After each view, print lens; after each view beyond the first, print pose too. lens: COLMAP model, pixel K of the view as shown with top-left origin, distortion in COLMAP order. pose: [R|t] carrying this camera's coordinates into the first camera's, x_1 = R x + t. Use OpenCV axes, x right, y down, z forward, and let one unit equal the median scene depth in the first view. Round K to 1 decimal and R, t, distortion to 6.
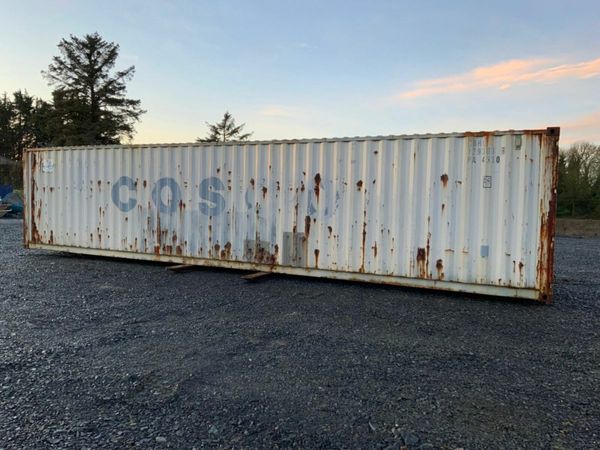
lens RADIAL K [[497.6, 0, 300.0], [0, 497.6, 225.0], [0, 0, 1]] dist [0.122603, -0.242032]
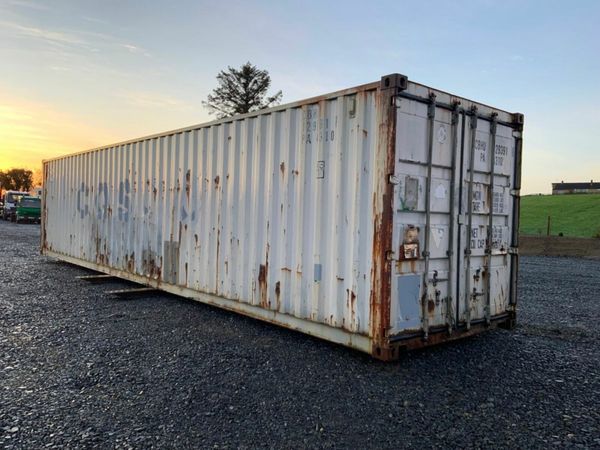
lens RADIAL K [[497.6, 0, 300.0], [0, 497.6, 225.0], [0, 0, 1]] dist [0.122603, -0.242032]
pose [[0.921002, 0.013830, -0.389312, 0.551996], [-0.031431, 0.998750, -0.038878, 0.014105], [0.388287, 0.048043, 0.920285, 0.342032]]
